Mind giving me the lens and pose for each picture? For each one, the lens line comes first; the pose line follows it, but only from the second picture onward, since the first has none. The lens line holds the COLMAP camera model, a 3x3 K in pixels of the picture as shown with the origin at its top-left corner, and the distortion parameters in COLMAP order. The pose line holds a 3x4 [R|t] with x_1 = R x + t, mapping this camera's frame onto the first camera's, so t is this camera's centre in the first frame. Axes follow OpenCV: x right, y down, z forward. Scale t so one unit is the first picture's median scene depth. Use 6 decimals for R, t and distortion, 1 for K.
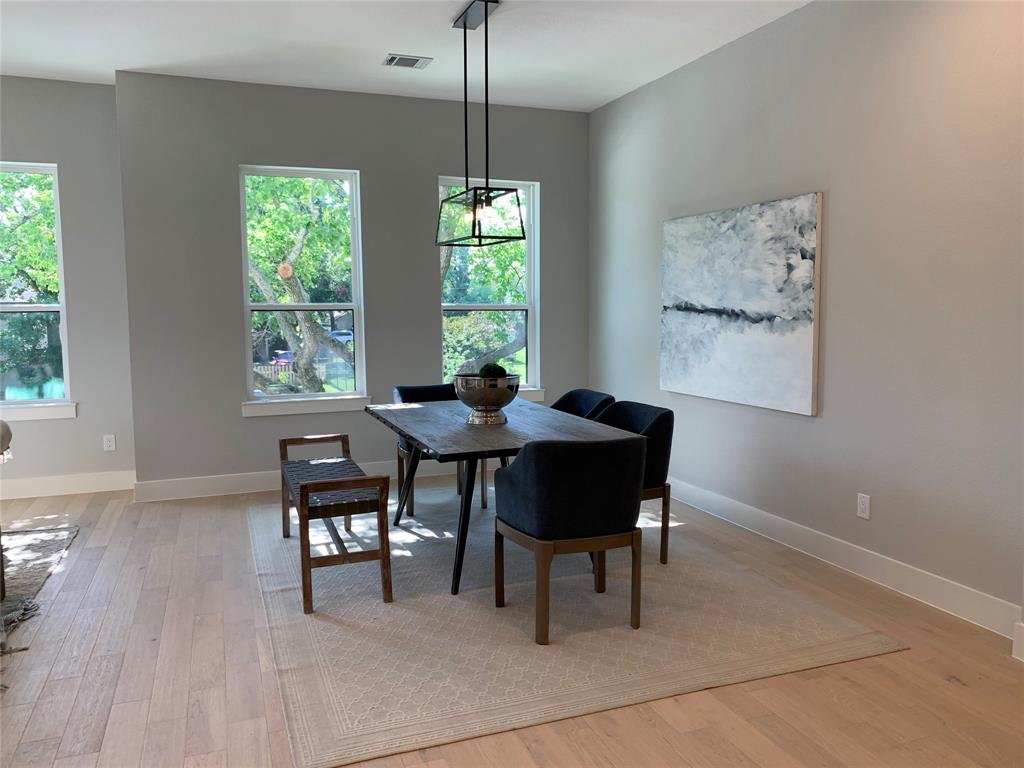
lens RADIAL K [[780.5, 0, 520.3], [0, 780.5, 366.0], [0, 0, 1]] dist [0.025660, -0.059361]
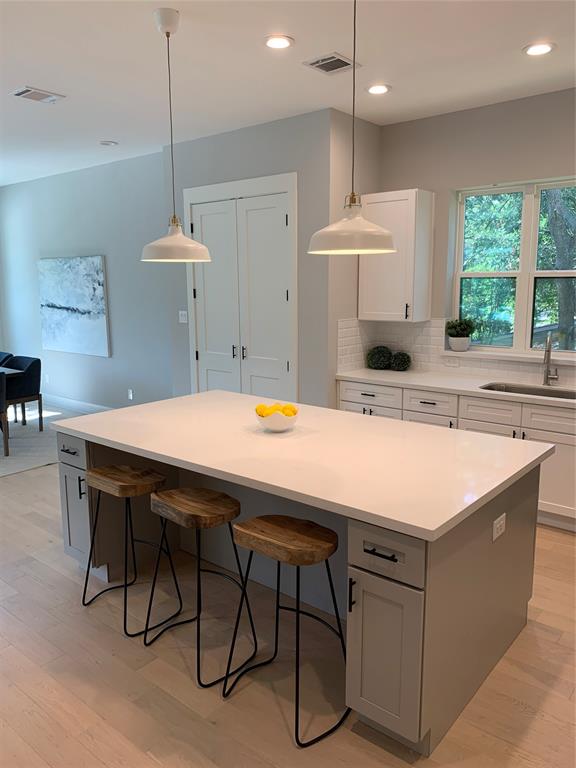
lens RADIAL K [[585.4, 0, 289.6], [0, 585.4, 383.0], [0, 0, 1]] dist [0.025660, -0.059361]
pose [[0.873378, -0.081604, 0.480159, 0.016205], [0.039129, 0.994433, 0.097832, -0.005195], [-0.485469, -0.066656, 0.871709, -0.637309]]
